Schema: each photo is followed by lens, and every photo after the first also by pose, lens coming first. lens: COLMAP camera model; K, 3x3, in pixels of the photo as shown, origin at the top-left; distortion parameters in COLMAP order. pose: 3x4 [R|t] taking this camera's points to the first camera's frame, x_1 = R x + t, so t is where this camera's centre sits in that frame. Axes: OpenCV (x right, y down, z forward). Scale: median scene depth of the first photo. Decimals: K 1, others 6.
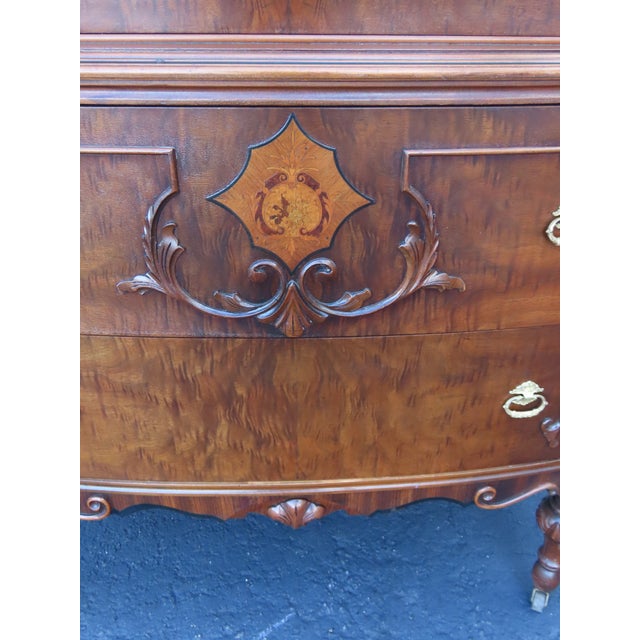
lens RADIAL K [[581.8, 0, 318.9], [0, 581.8, 320.4], [0, 0, 1]] dist [-0.011412, 0.000000]
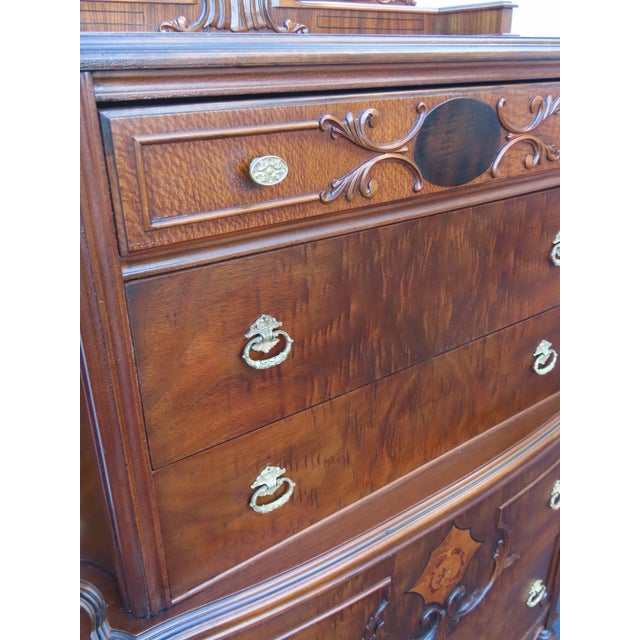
lens RADIAL K [[581.8, 0, 314.9], [0, 581.8, 320.5], [0, 0, 1]] dist [-0.011412, 0.000000]
pose [[0.838452, -0.243738, 0.487432, -0.761700], [0.295695, 0.954773, -0.031206, -0.732104], [-0.457780, 0.170296, 0.872603, -0.184406]]
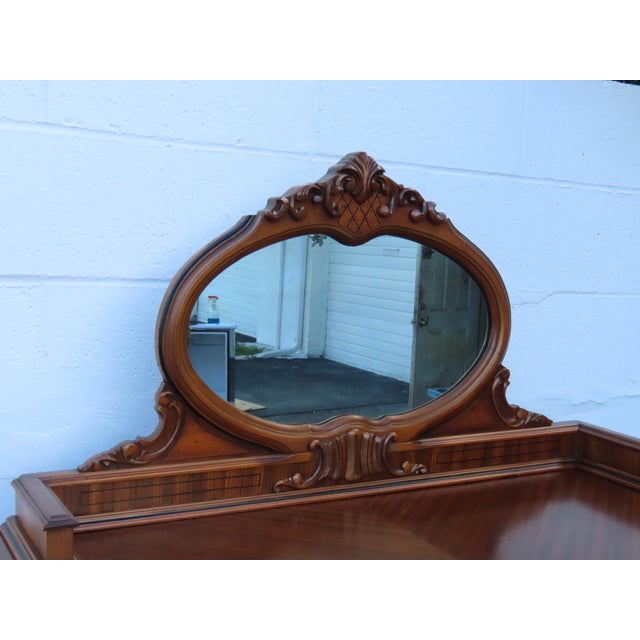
lens RADIAL K [[878.2, 0, 317.4], [0, 878.2, 319.6], [0, 0, 1]] dist [0.020772, 0.000000]
pose [[0.912046, -0.024079, 0.409380, -0.965697], [0.180746, 0.919685, -0.348584, -1.143787], [-0.368107, 0.391919, 0.843147, -0.836584]]
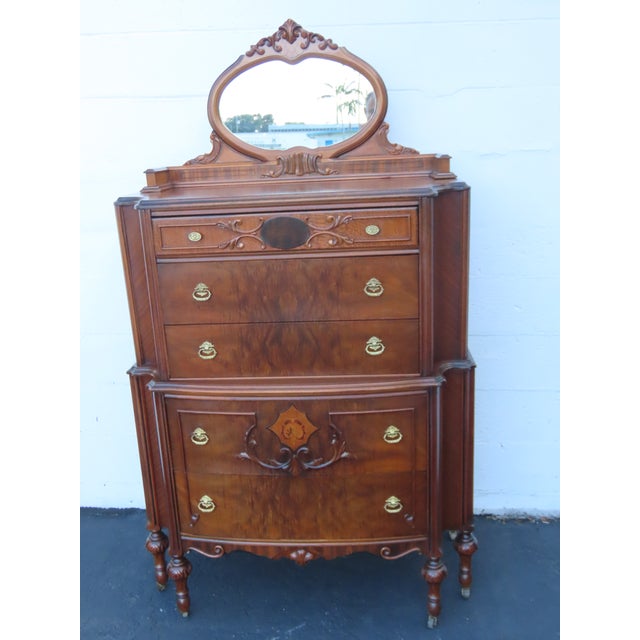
lens RADIAL K [[655.7, 0, 319.4], [0, 655.7, 321.7], [0, 0, 1]] dist [-0.011907, 0.000000]
pose [[0.990710, -0.021831, -0.134224, 0.484555], [-0.011604, 0.969858, -0.243393, 0.072238], [0.135492, 0.242690, 0.960595, -2.073186]]
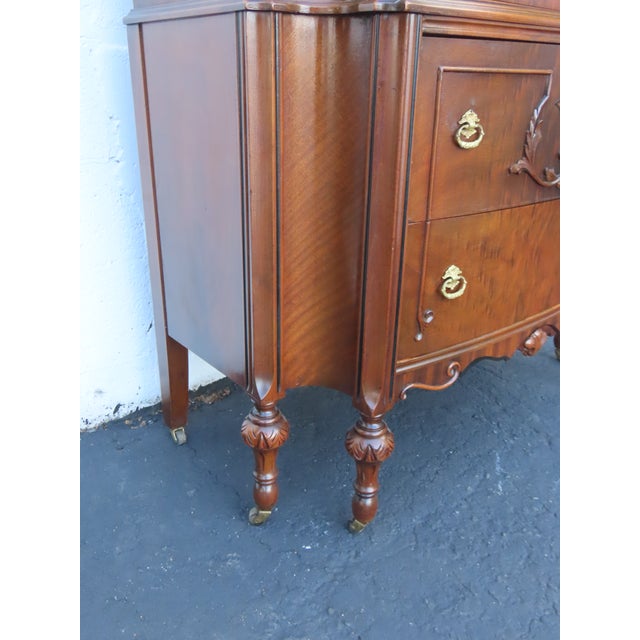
lens RADIAL K [[581.8, 0, 318.4], [0, 581.8, 321.9], [0, 0, 1]] dist [-0.011412, 0.000000]
pose [[0.790932, -0.238451, 0.563532, -1.561568], [0.300994, 0.953436, -0.019020, 0.182345], [-0.532757, 0.184663, 0.825875, 0.096973]]
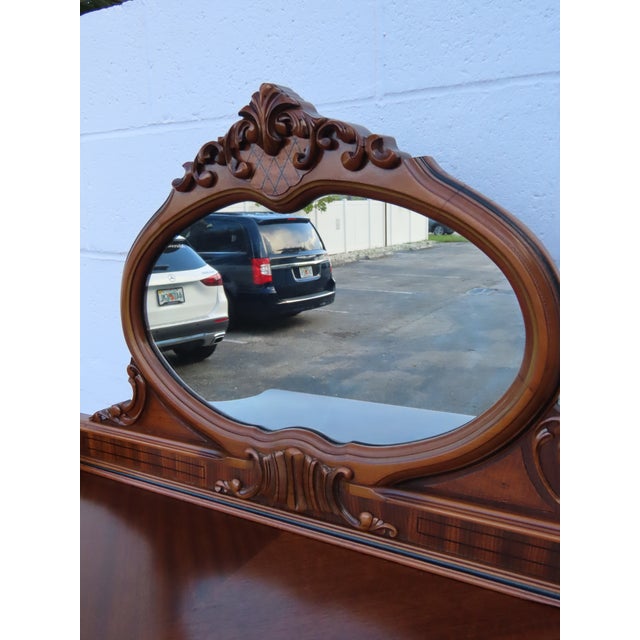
lens RADIAL K [[599.2, 0, 319.6], [0, 599.2, 317.8], [0, 0, 1]] dist [0.001301, 0.000000]
pose [[0.817650, 0.046771, -0.573812, 0.595027], [-0.229787, 0.940375, -0.250784, -1.565558], [0.527869, 0.336908, 0.779646, 0.043693]]
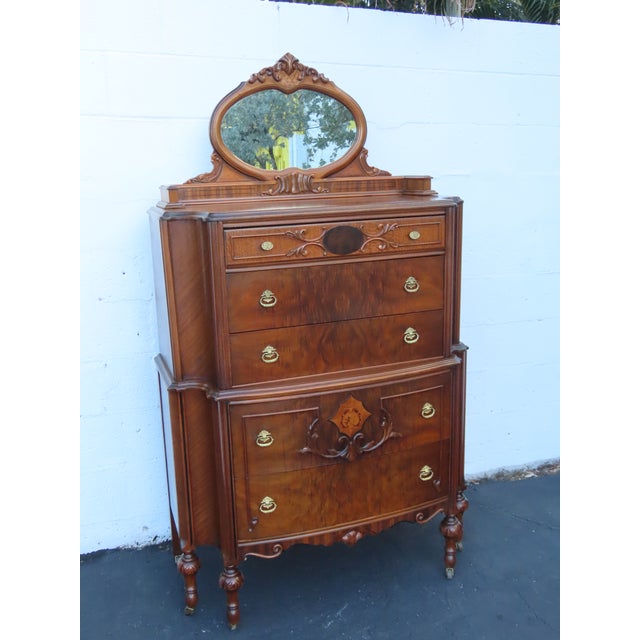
lens RADIAL K [[655.7, 0, 322.3], [0, 655.7, 322.0], [0, 0, 1]] dist [-0.011907, 0.000000]
pose [[0.953121, -0.107153, 0.282981, -1.049829], [0.184041, 0.947618, -0.261055, 0.199502], [-0.240185, 0.300897, 0.922915, -2.256914]]
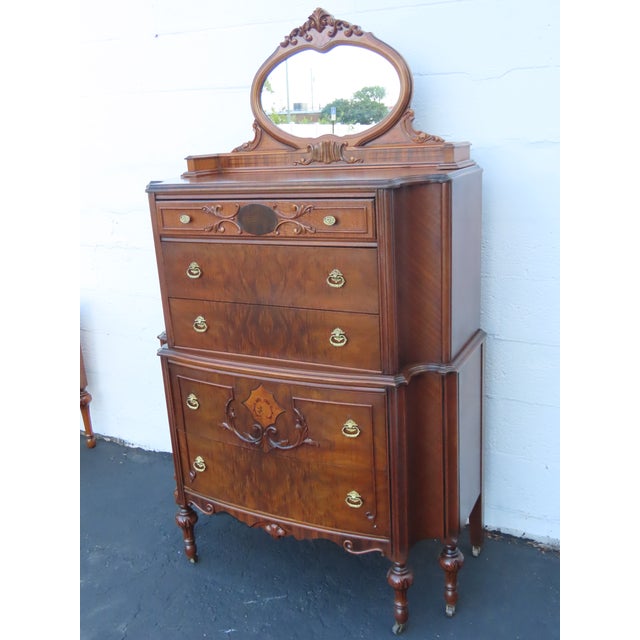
lens RADIAL K [[655.7, 0, 317.3], [0, 655.7, 323.5], [0, 0, 1]] dist [-0.011907, 0.000000]
pose [[0.861574, 0.084045, -0.500626, 1.695999], [-0.195748, 0.964934, -0.174888, -0.068669], [0.468372, 0.248675, 0.847814, -1.732777]]
